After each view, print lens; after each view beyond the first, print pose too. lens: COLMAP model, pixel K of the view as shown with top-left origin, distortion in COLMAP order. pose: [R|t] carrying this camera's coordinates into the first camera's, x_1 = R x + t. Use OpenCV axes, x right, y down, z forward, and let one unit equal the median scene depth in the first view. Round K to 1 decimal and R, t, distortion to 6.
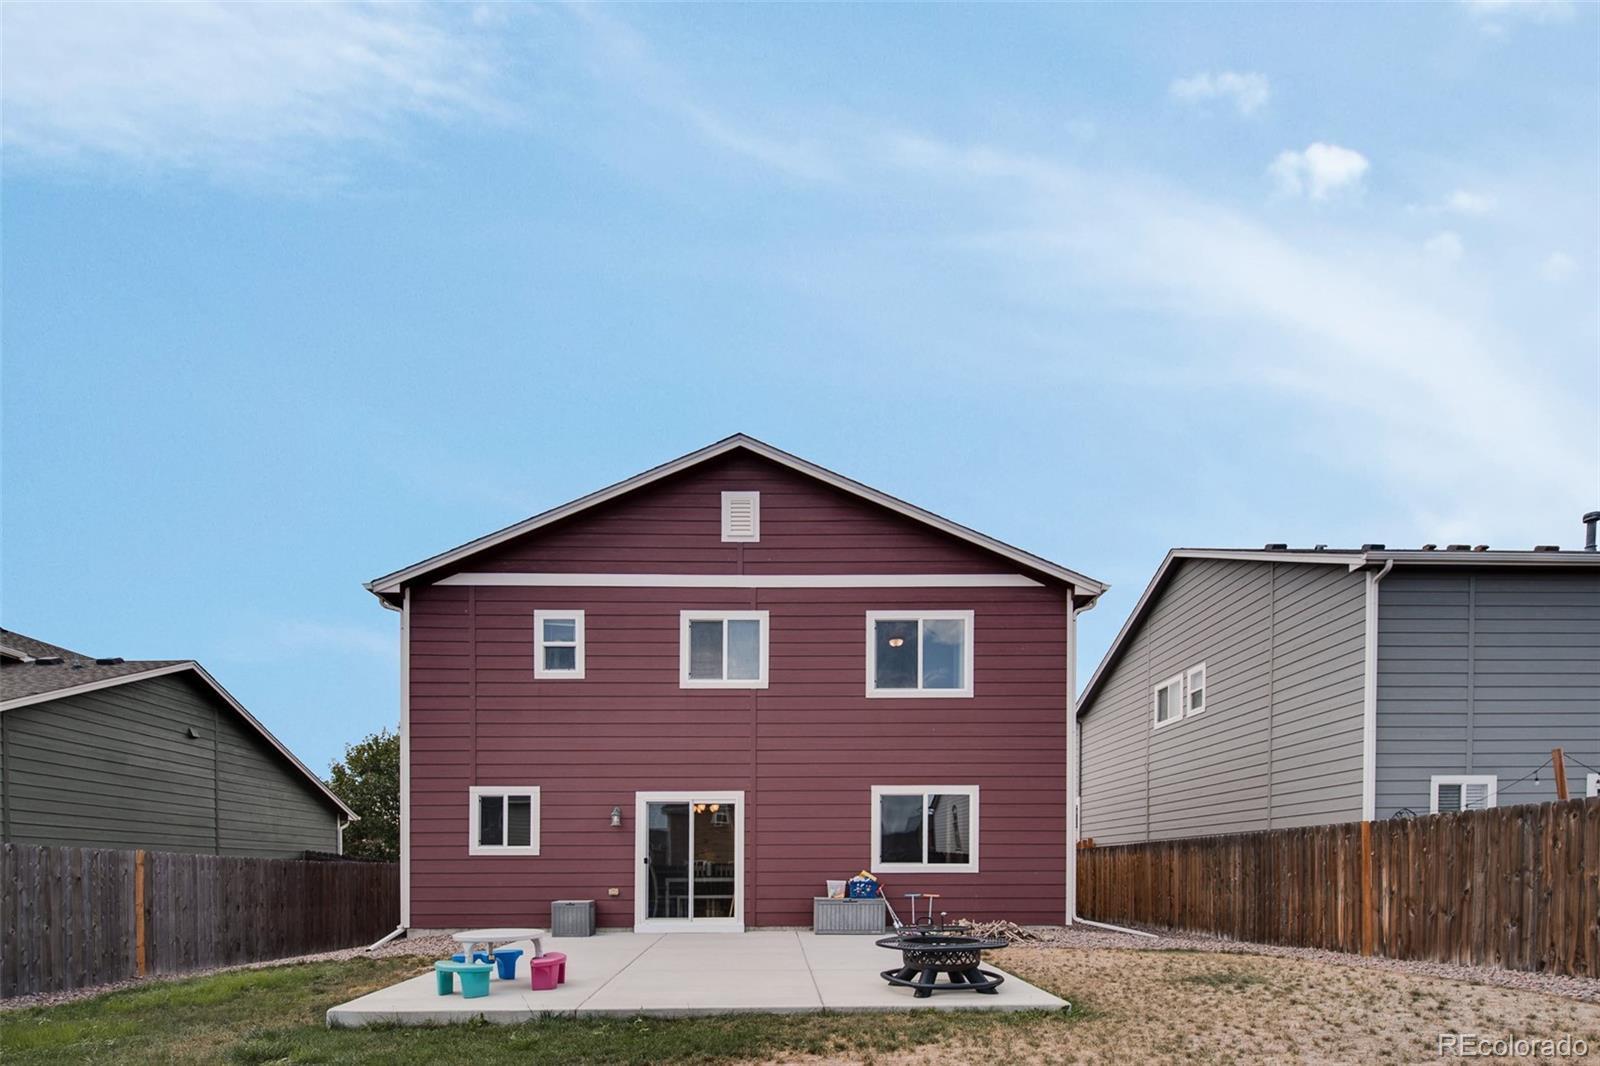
lens RADIAL K [[841.7, 0, 797.8], [0, 841.7, 494.3], [0, 0, 1]] dist [-0.000252, -0.000678]
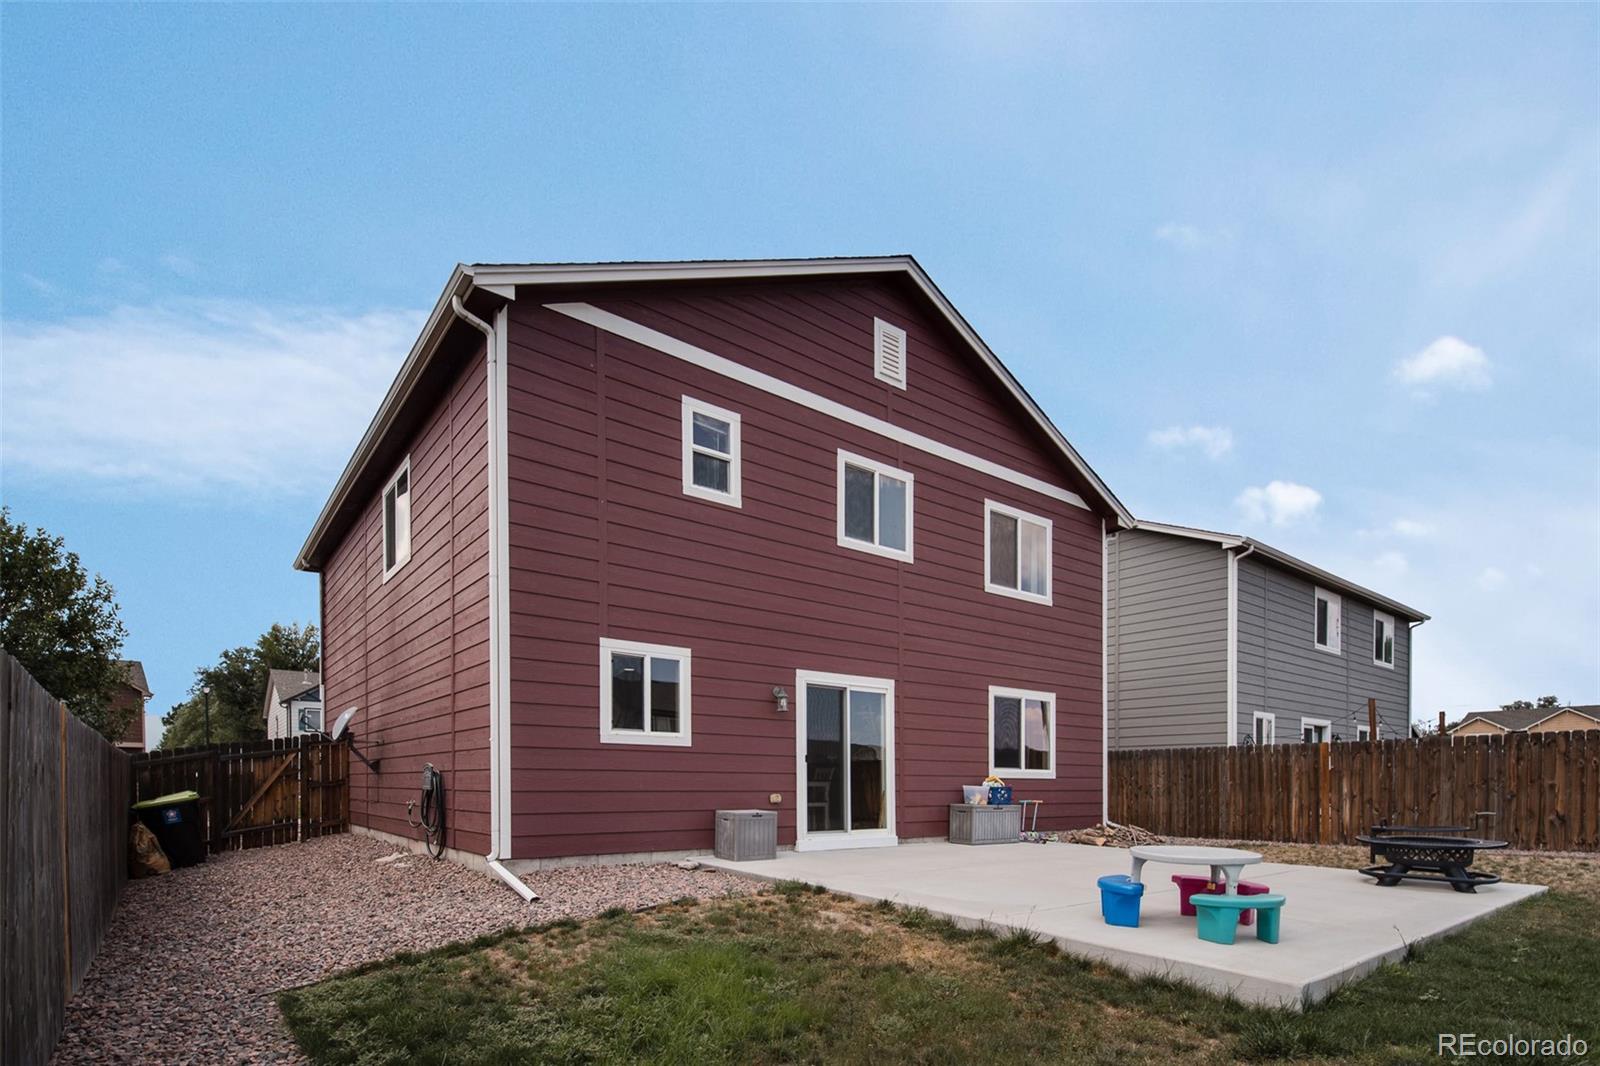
lens RADIAL K [[841.7, 0, 797.8], [0, 841.7, 494.3], [0, 0, 1]] dist [-0.000252, -0.000678]
pose [[0.777406, 0.211179, 0.592489, -0.665754], [-0.263341, 0.964701, 0.001684, 0.202054], [-0.571219, -0.157336, 0.805577, 0.422228]]
